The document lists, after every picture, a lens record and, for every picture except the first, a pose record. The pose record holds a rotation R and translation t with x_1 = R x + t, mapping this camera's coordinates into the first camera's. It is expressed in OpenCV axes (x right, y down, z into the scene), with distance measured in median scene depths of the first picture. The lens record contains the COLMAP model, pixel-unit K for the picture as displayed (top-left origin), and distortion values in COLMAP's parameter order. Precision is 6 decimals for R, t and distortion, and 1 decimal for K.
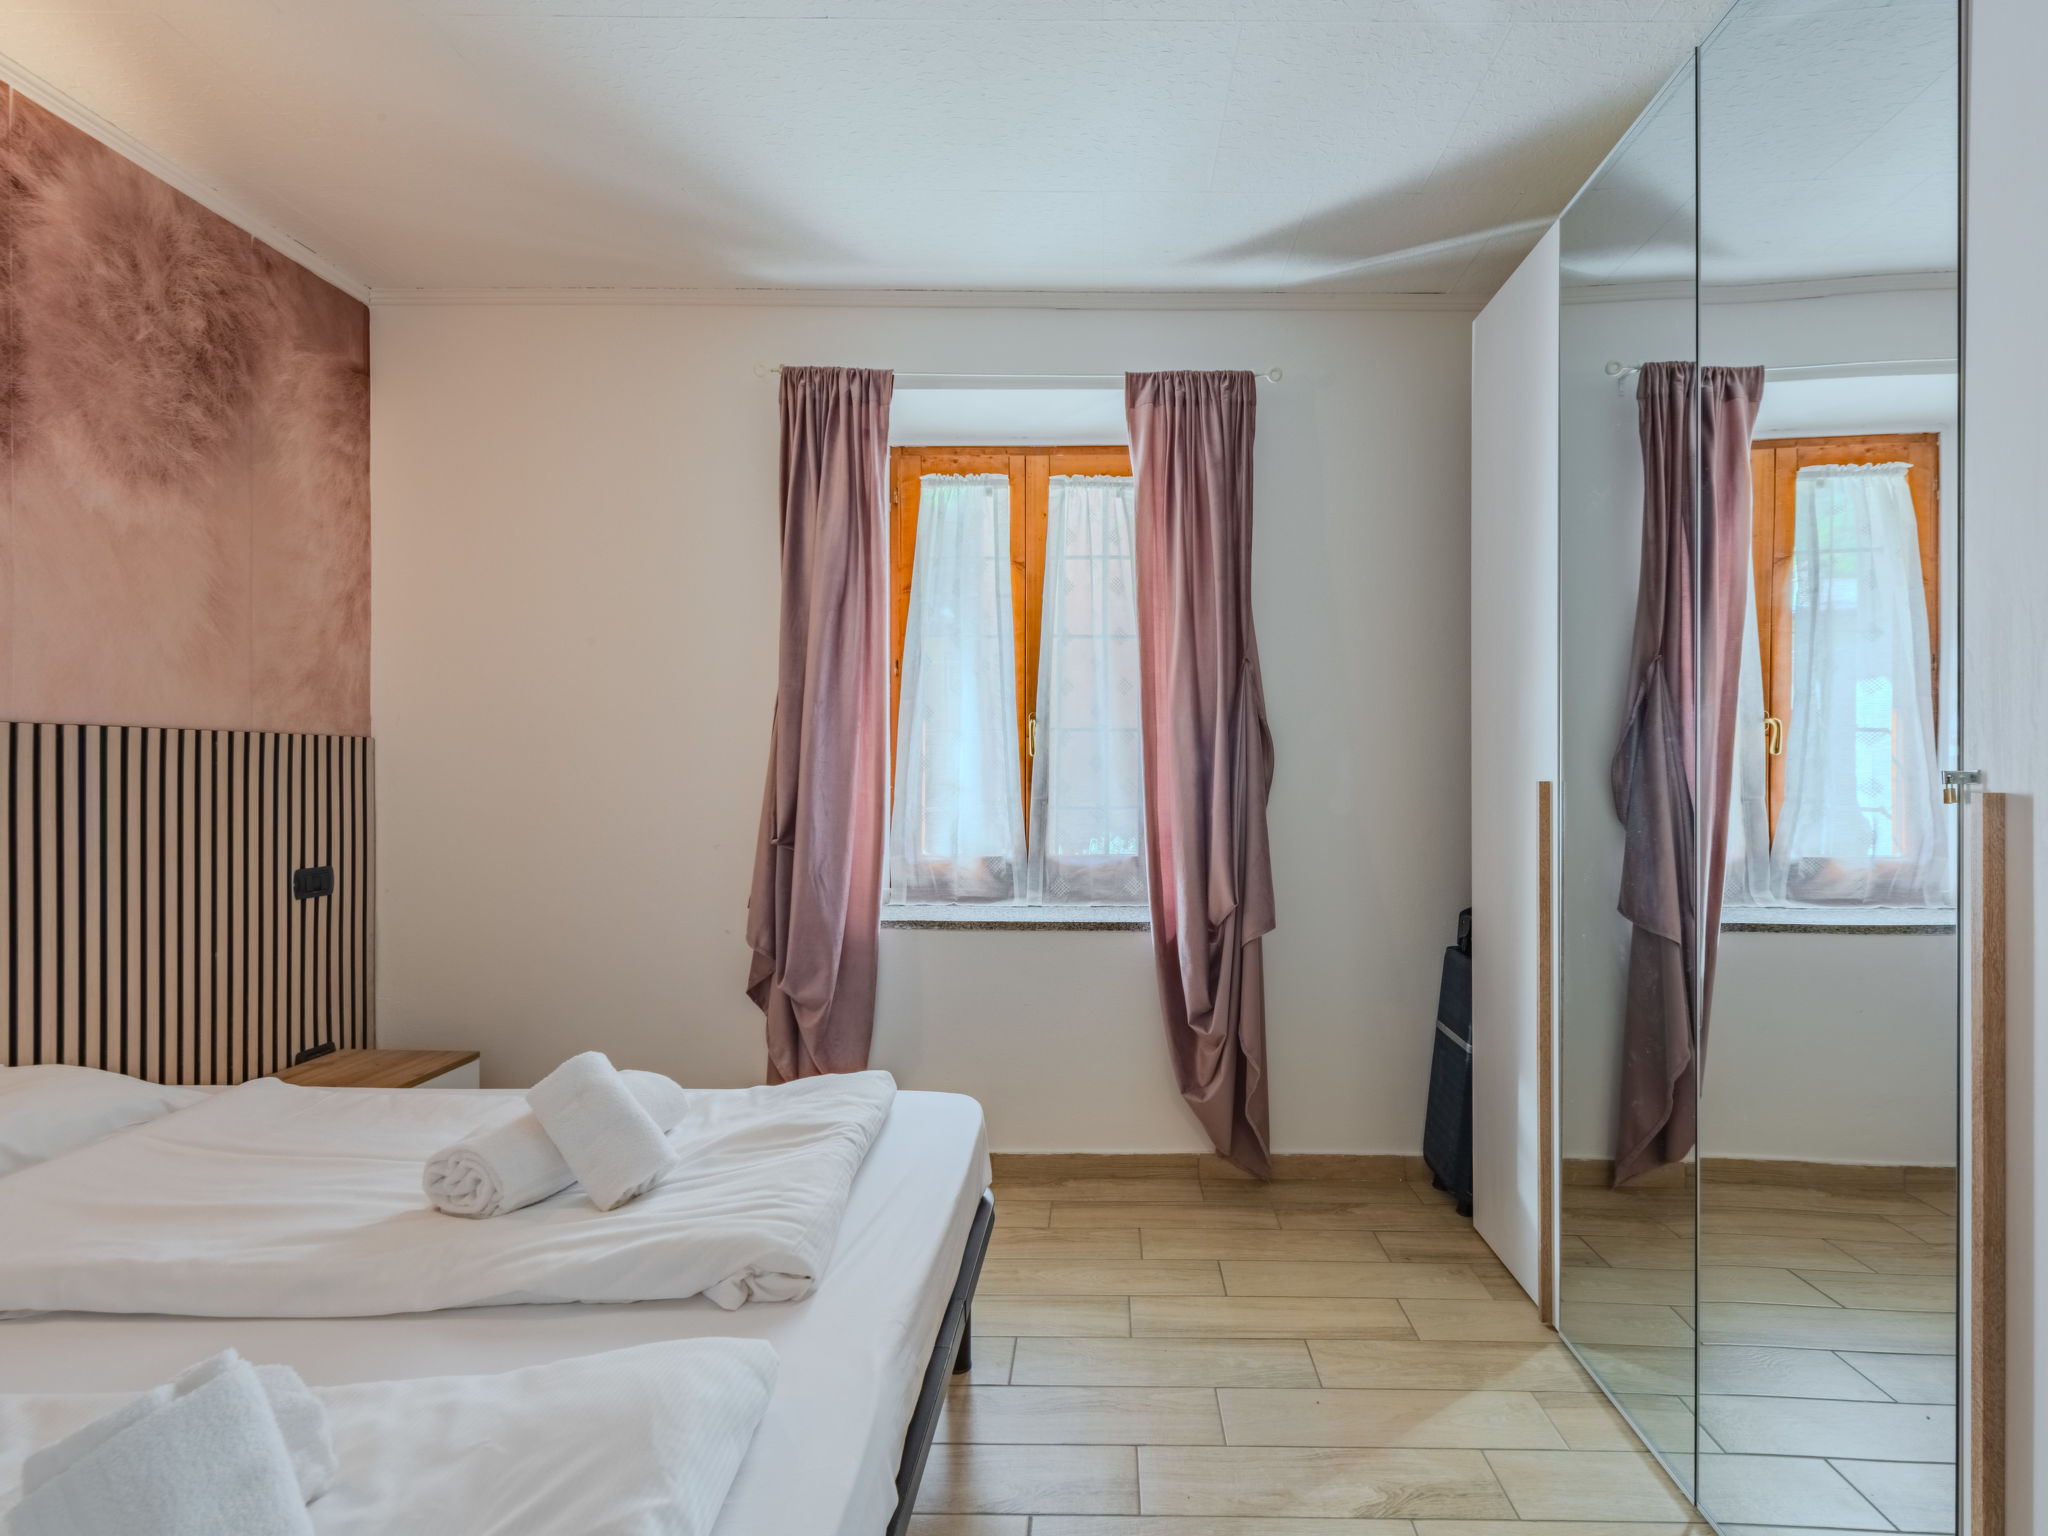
lens RADIAL K [[910.5, 0, 1087.6], [0, 910.5, 778.6], [0, 0, 1]] dist [0.010614, -0.003525]
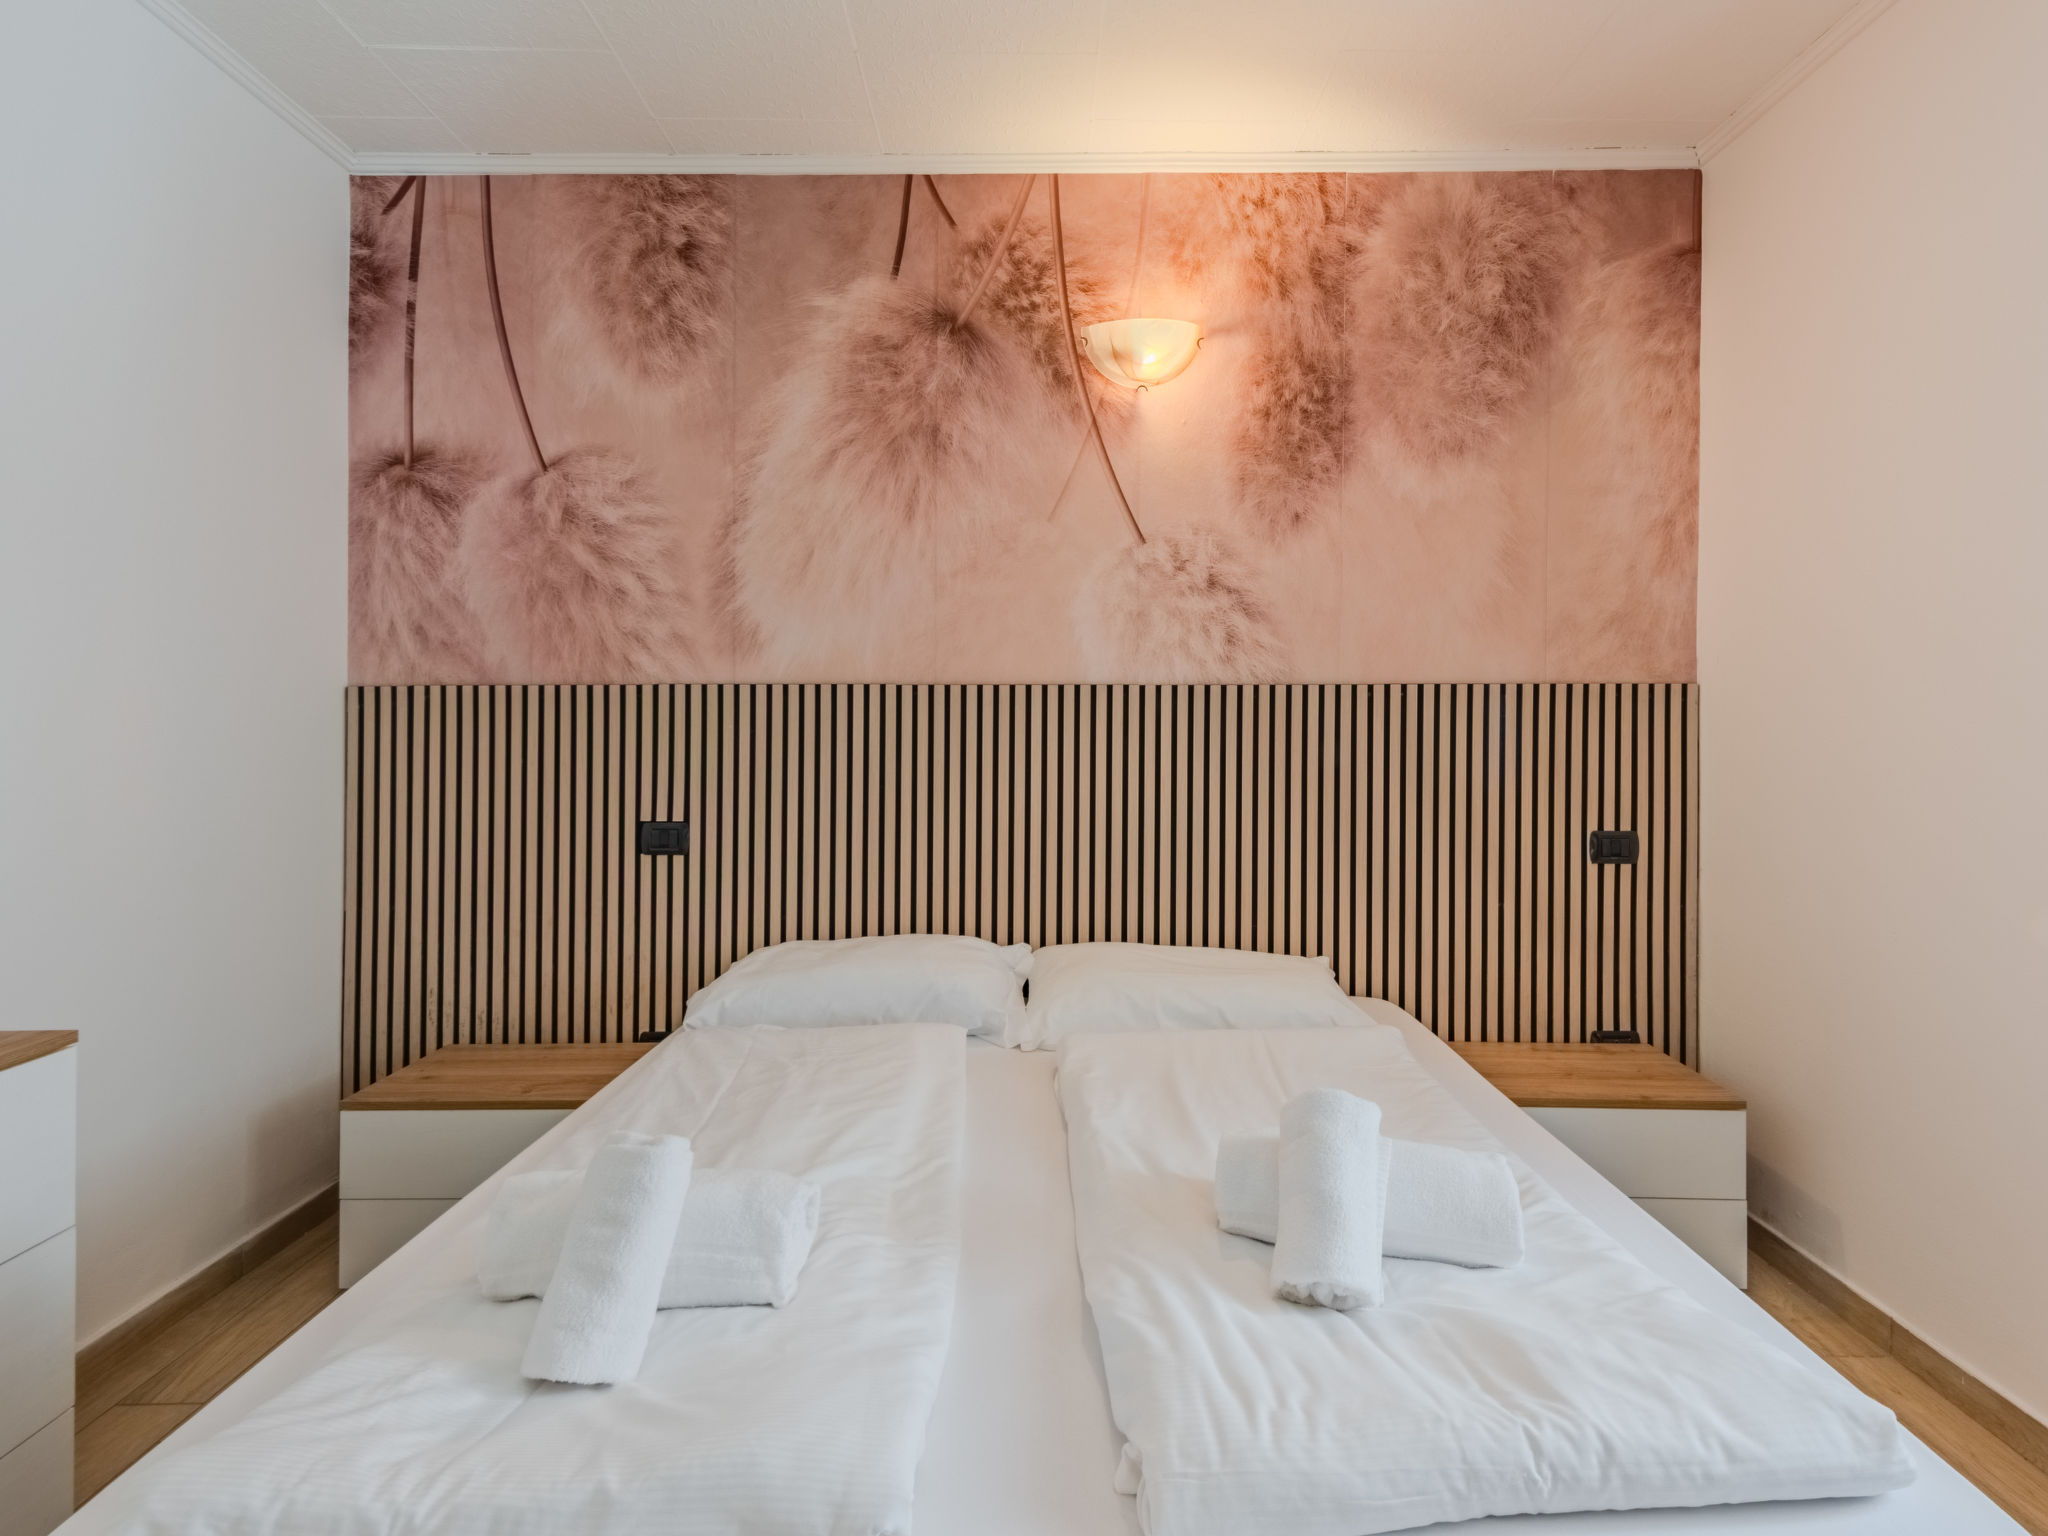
lens RADIAL K [[1085.8, 0, 1062.0], [0, 1085.8, 718.9], [0, 0, 1]] dist [0.017653, -0.001523]
pose [[0.034006, -0.000426, -0.999422, 0.215393], [-0.008311, 0.999965, -0.000709, -0.008050], [0.999387, 0.008330, 0.034001, 0.428370]]
